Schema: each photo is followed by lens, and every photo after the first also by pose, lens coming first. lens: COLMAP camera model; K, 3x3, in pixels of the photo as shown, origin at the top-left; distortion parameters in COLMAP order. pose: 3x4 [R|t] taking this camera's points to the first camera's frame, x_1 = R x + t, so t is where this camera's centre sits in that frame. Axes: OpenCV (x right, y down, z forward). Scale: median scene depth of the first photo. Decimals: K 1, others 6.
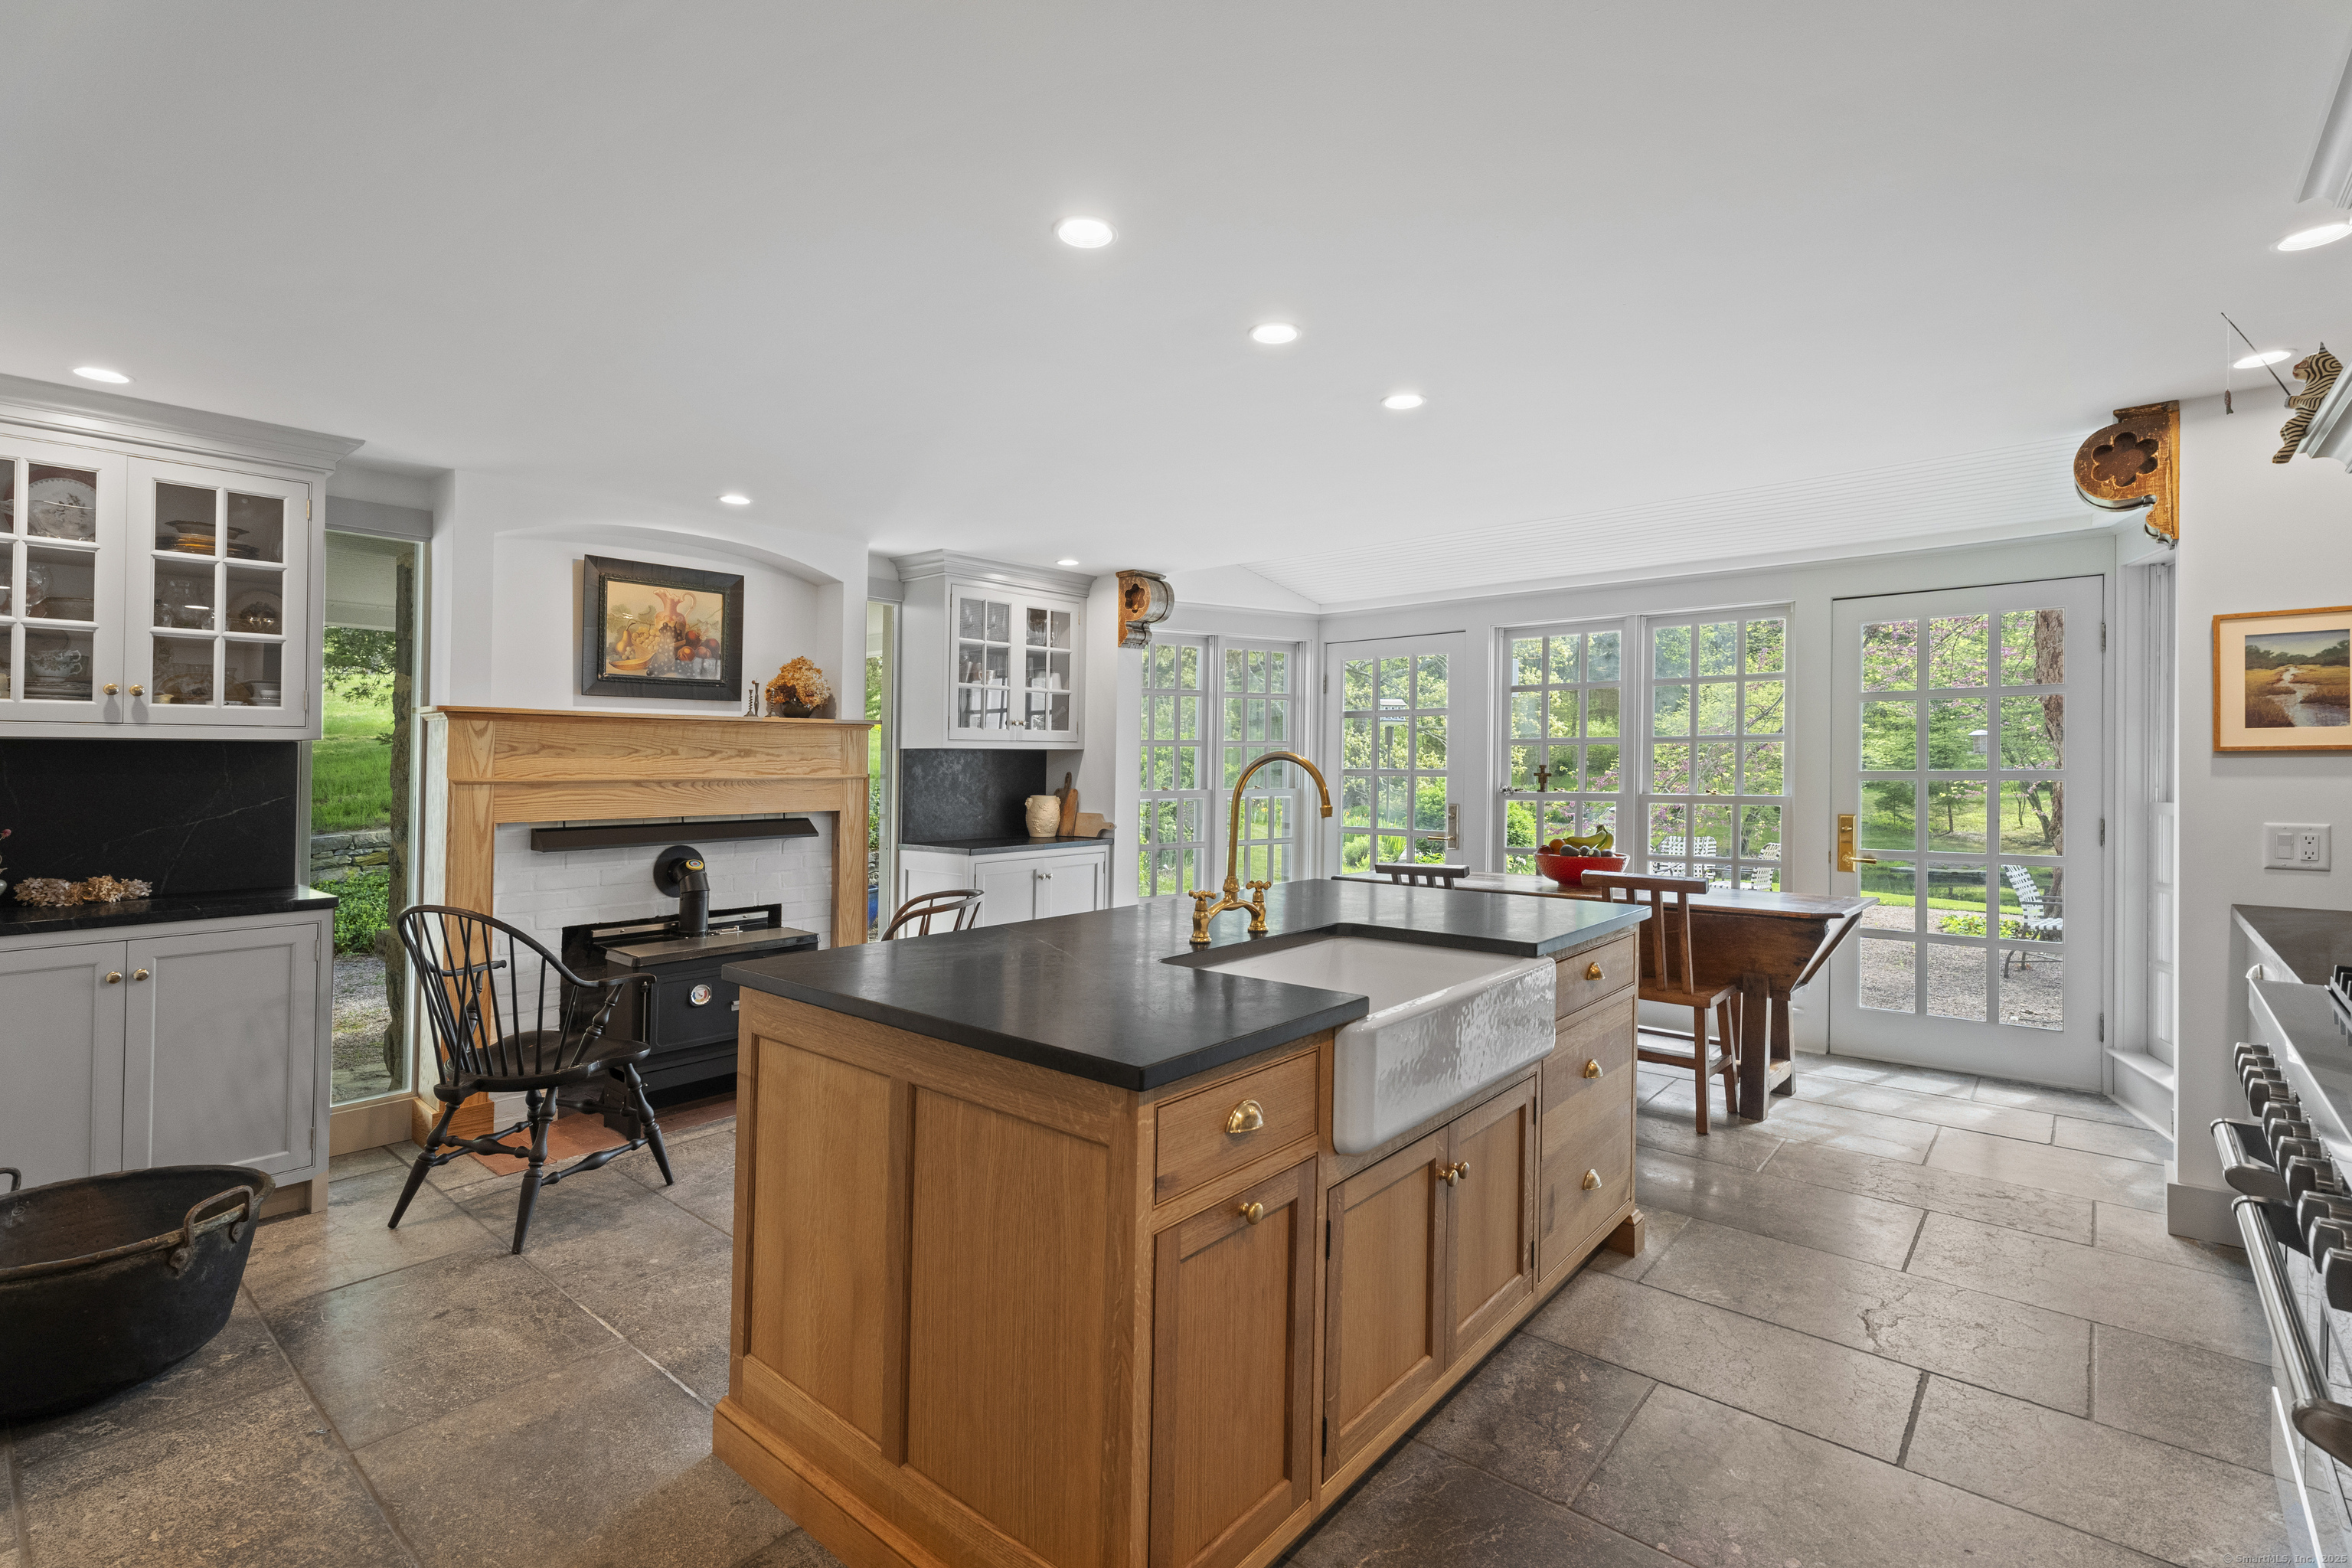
lens RADIAL K [[1057.9, 0, 1162.4], [0, 1057.9, 764.3], [0, 0, 1]] dist [0.000408, 0.000486]
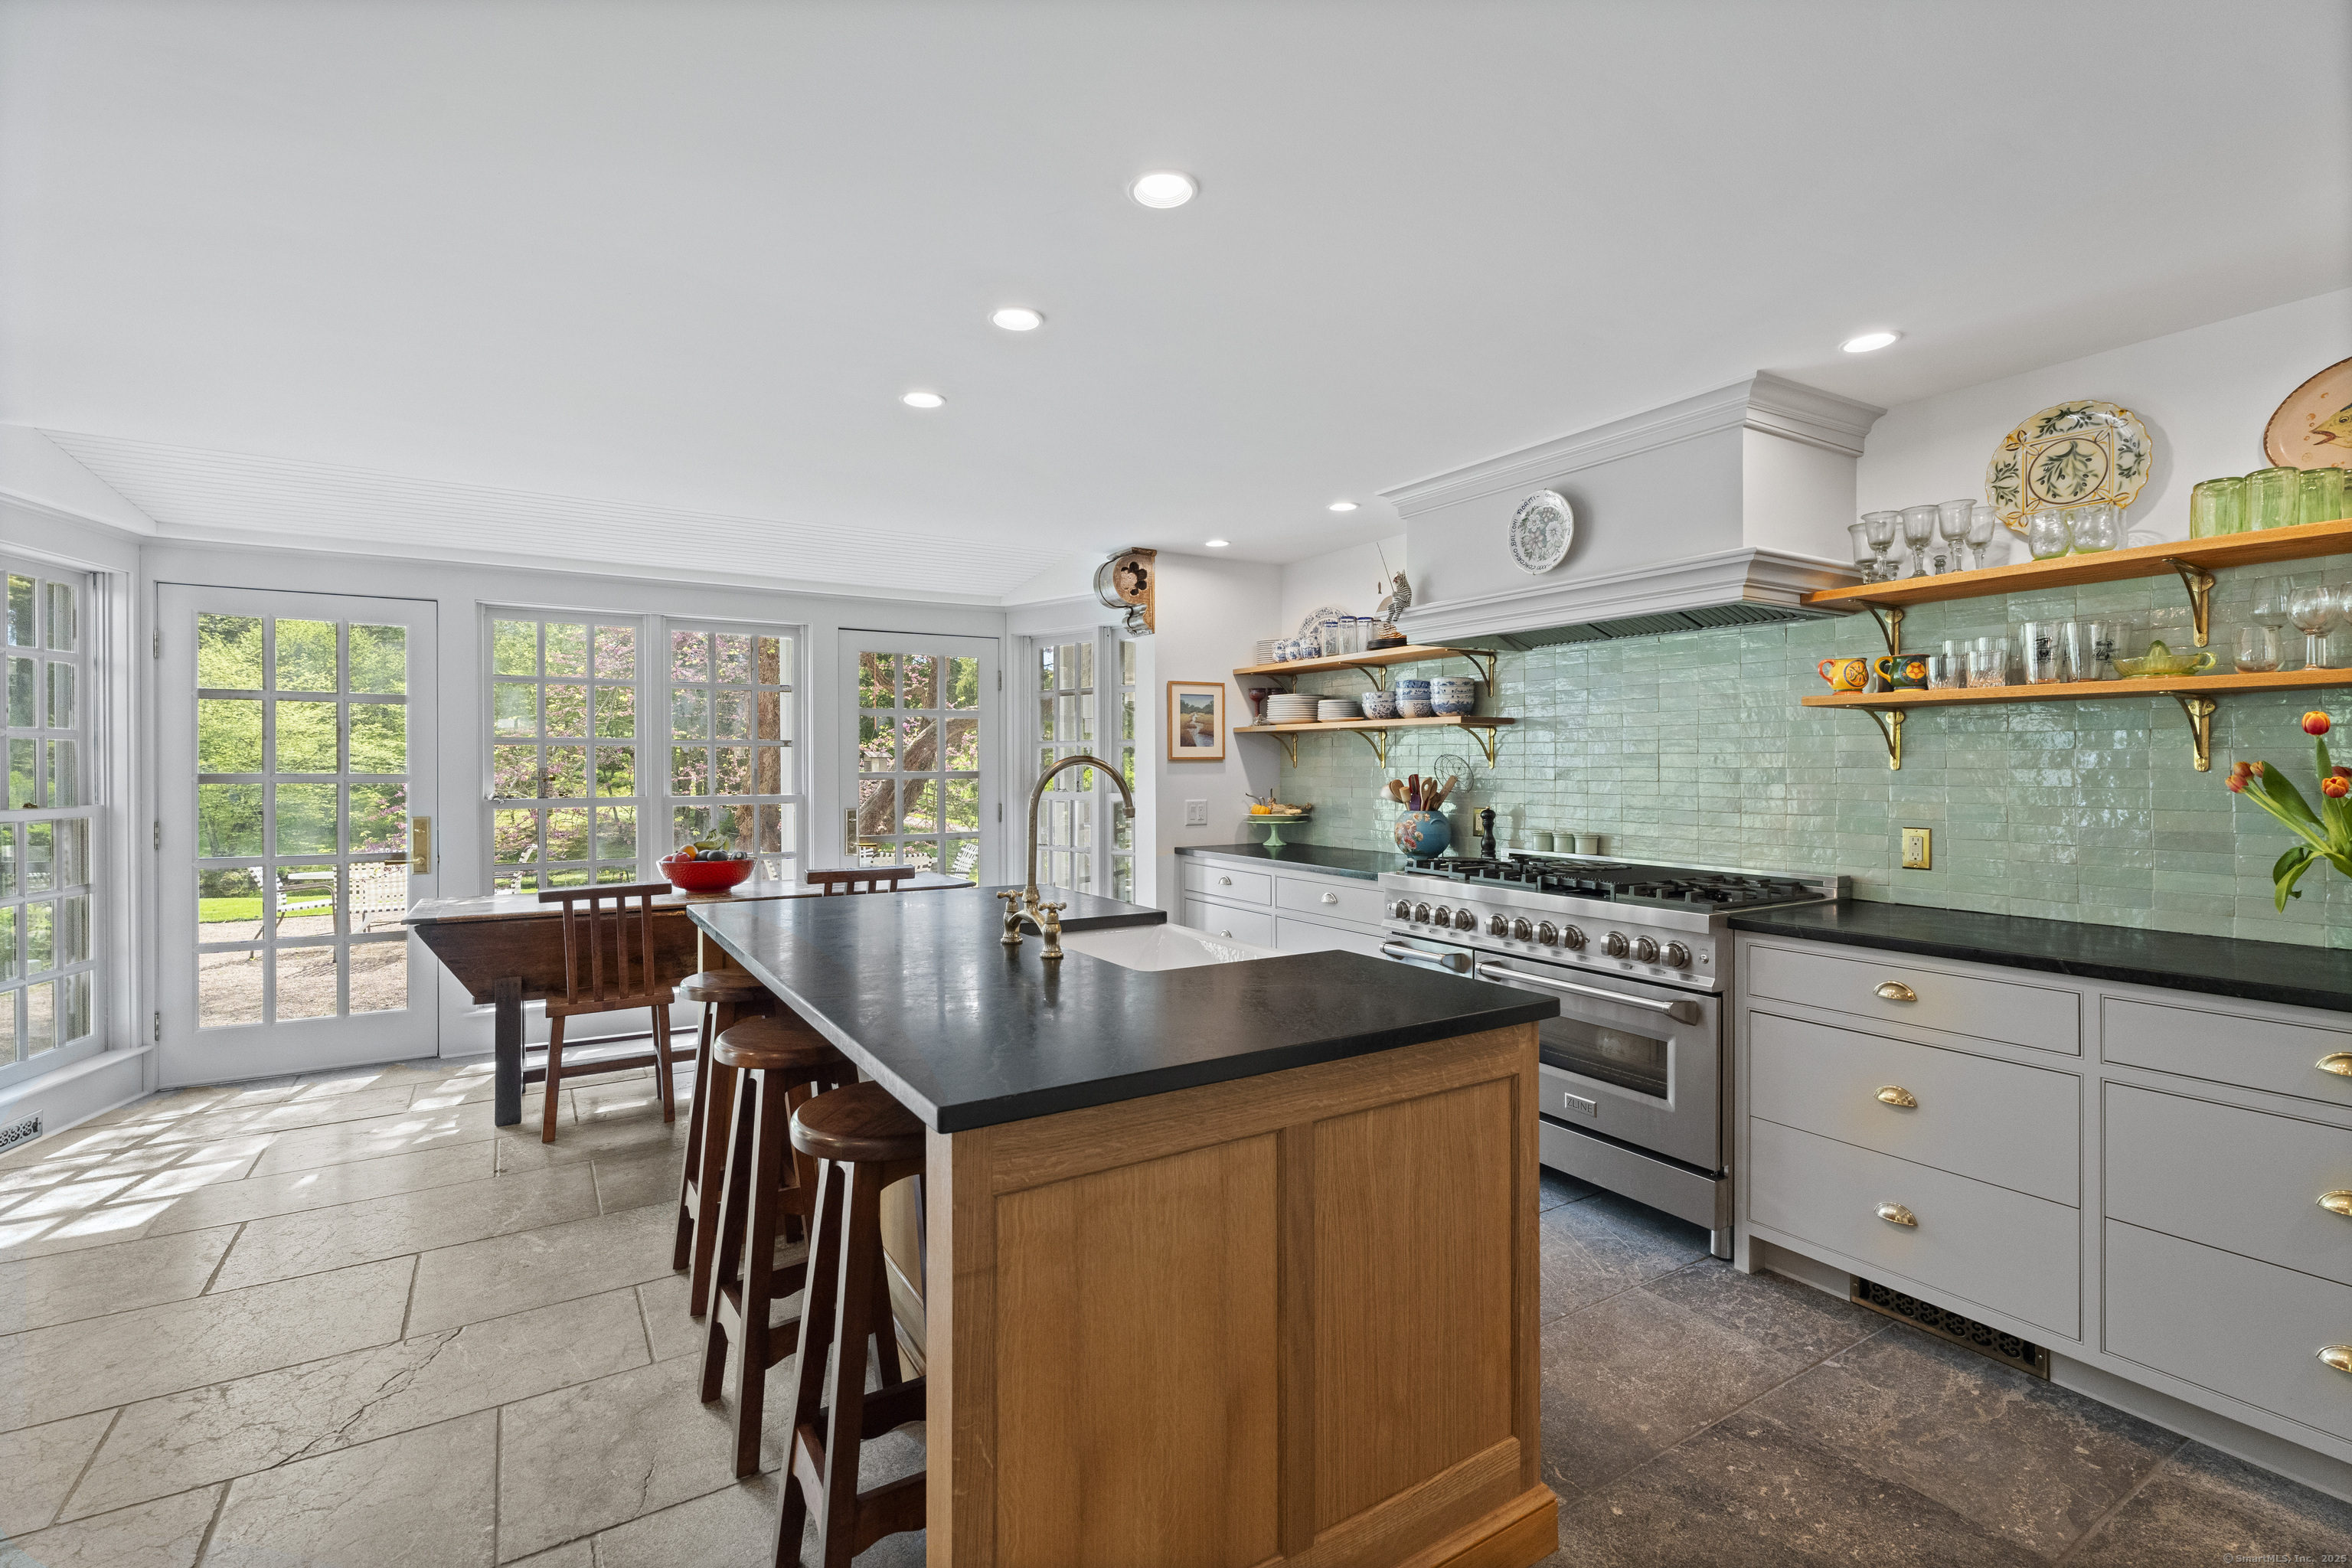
lens RADIAL K [[1057.9, 0, 1160.3], [0, 1057.9, 779.4], [0, 0, 1]] dist [0.000408, 0.000486]
pose [[0.301138, -0.011719, 0.953509, -0.650318], [-0.000145, 0.999924, 0.012335, -0.001104], [-0.953581, -0.003853, 0.301114, 0.488524]]
